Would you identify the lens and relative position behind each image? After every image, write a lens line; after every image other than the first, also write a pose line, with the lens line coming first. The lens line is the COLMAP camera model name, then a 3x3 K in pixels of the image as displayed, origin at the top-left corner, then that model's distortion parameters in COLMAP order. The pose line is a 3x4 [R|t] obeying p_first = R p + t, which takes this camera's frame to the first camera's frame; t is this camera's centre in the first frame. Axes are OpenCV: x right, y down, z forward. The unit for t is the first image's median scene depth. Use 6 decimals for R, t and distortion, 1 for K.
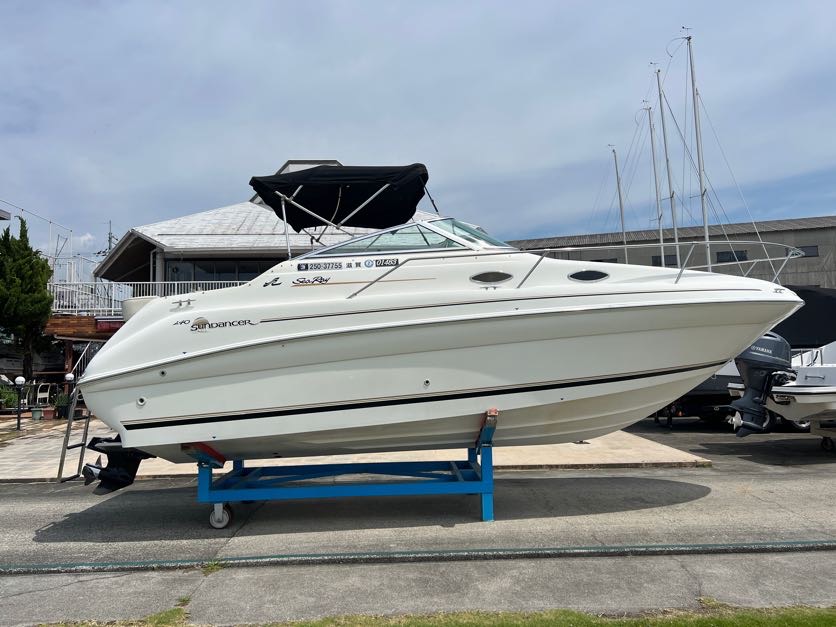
lens RADIAL K [[629.0, 0, 422.1], [0, 629.0, 309.0], [0, 0, 1]] dist [0.053591, -0.065041]
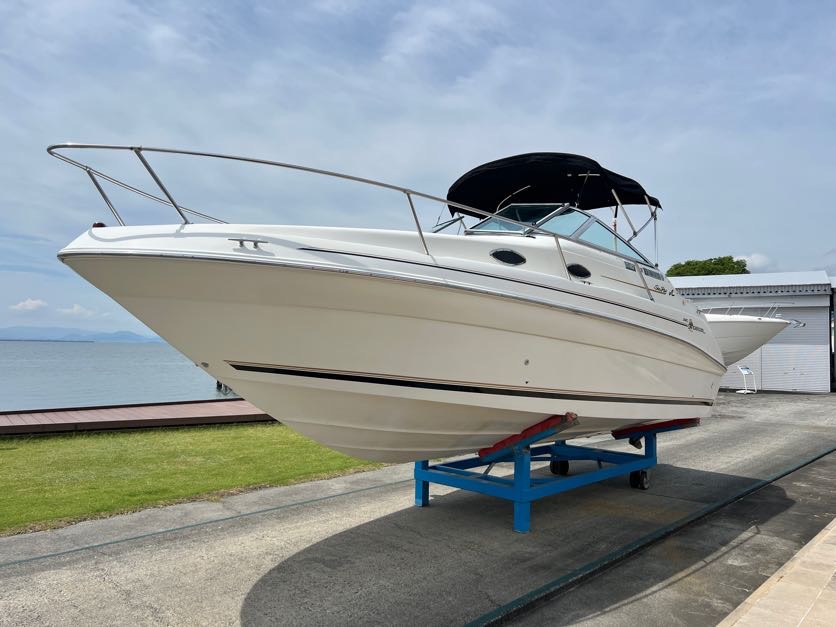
lens RADIAL K [[629.0, 0, 423.6], [0, 629.0, 320.1], [0, 0, 1]] dist [0.053591, -0.065041]
pose [[-0.705578, -0.023790, -0.708233, 0.929859], [0.056757, 0.994328, -0.089944, 0.130534], [0.706356, -0.103659, -0.700226, 1.925329]]
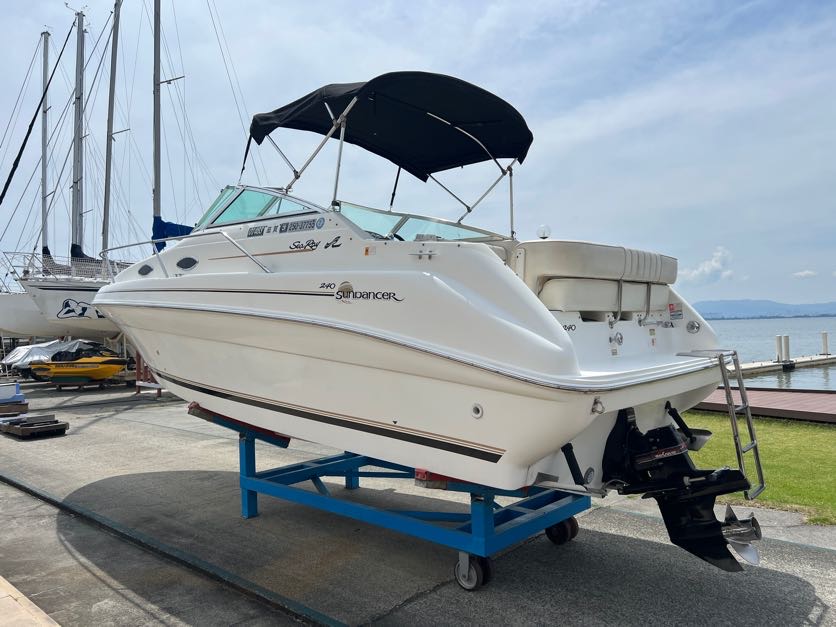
lens RADIAL K [[629.0, 0, 427.6], [0, 629.0, 312.8], [0, 0, 1]] dist [0.053591, -0.065041]
pose [[-0.716151, 0.054906, 0.695782, -0.834531], [-0.019333, 0.994958, -0.098414, 0.148299], [-0.697677, -0.083931, -0.711479, 1.857661]]
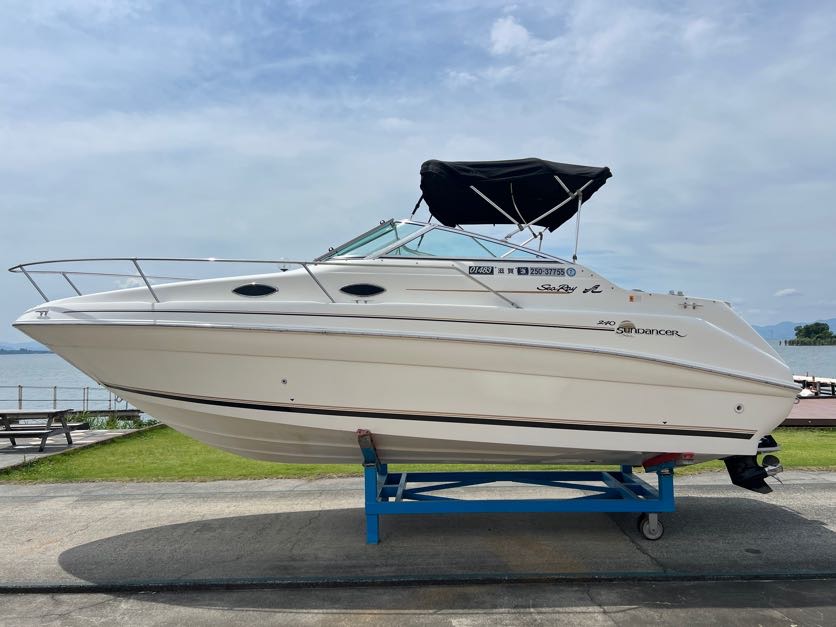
lens RADIAL K [[629.0, 0, 427.4], [0, 629.0, 319.6], [0, 0, 1]] dist [0.053591, -0.065041]
pose [[-0.998120, 0.040575, 0.045930, -0.046078], [0.034464, 0.991327, -0.126818, 0.154272], [-0.050677, -0.124996, -0.990862, 2.366657]]
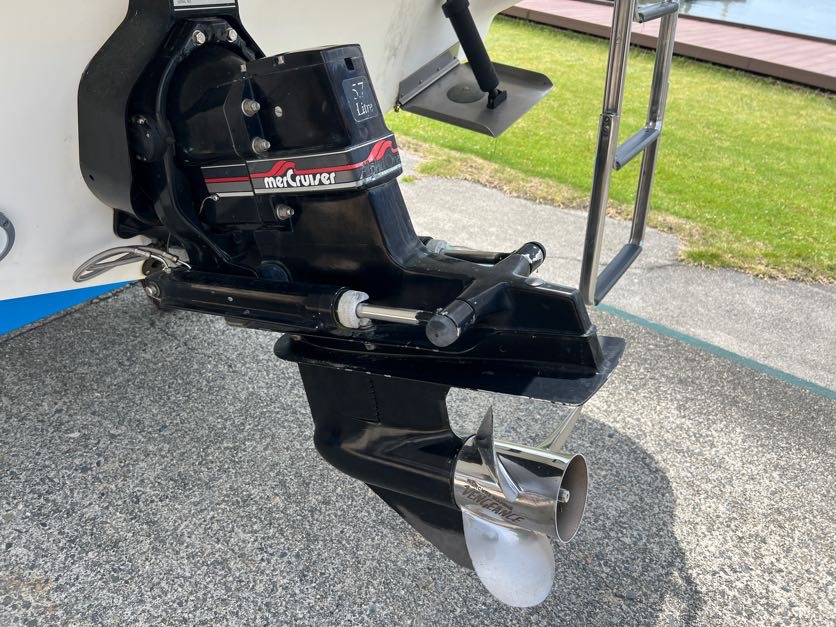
lens RADIAL K [[629.0, 0, 413.2], [0, 629.0, 334.8], [0, 0, 1]] dist [0.053591, -0.065041]
pose [[-0.805624, -0.373688, 0.459702, -0.643922], [-0.124686, 0.865537, 0.485076, 0.181805], [-0.579157, 0.333471, -0.743892, 1.295166]]
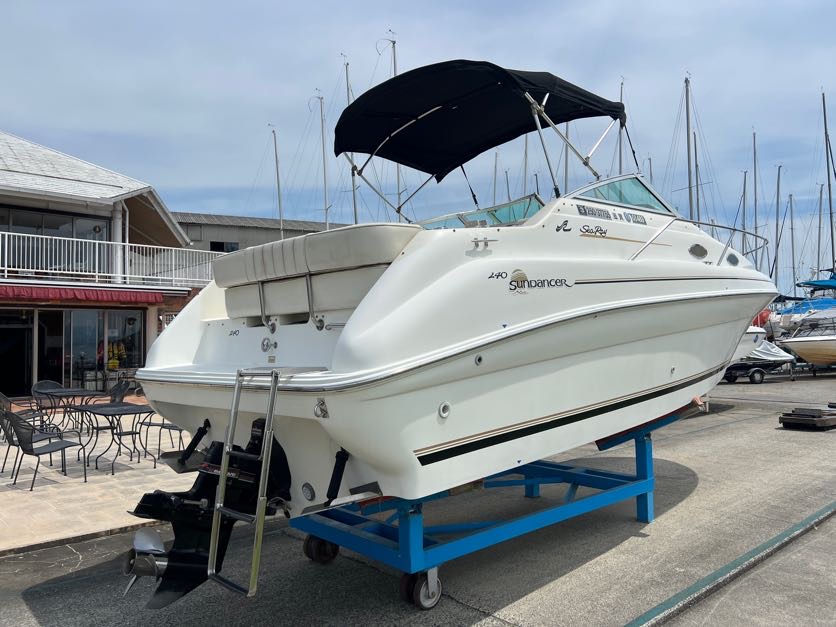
lens RADIAL K [[629.0, 0, 421.8], [0, 629.0, 315.6], [0, 0, 1]] dist [0.053591, -0.065041]
pose [[0.760874, 0.035825, 0.647910, -0.792750], [-0.055538, 0.998406, 0.010016, 0.055733], [-0.646519, -0.043604, 0.761651, 0.576193]]
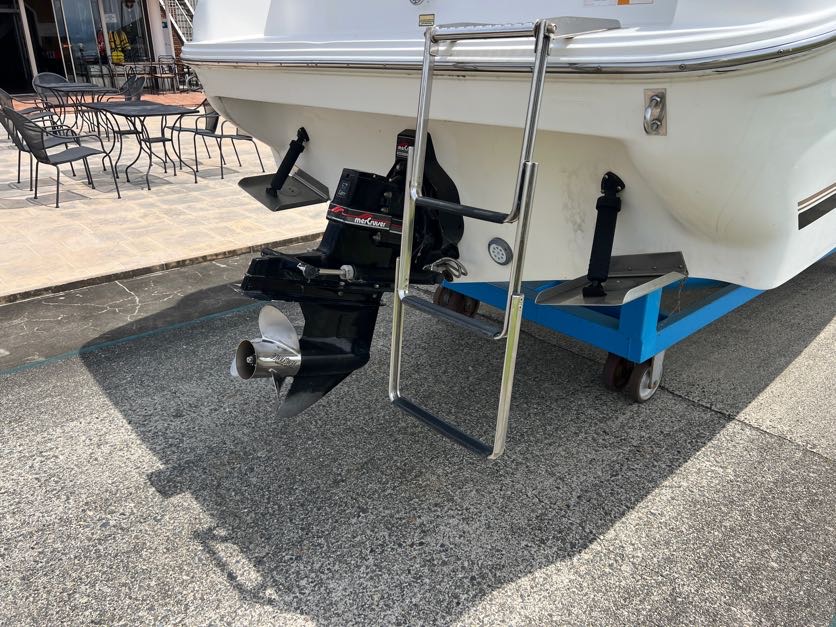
lens RADIAL K [[629.0, 0, 411.4], [0, 629.0, 287.8], [0, 0, 1]] dist [0.053591, -0.065041]
pose [[0.782742, -0.203758, 0.588046, -0.740332], [-0.069942, 0.910098, 0.408448, 0.107551], [-0.618404, -0.360838, 0.698120, 0.871744]]
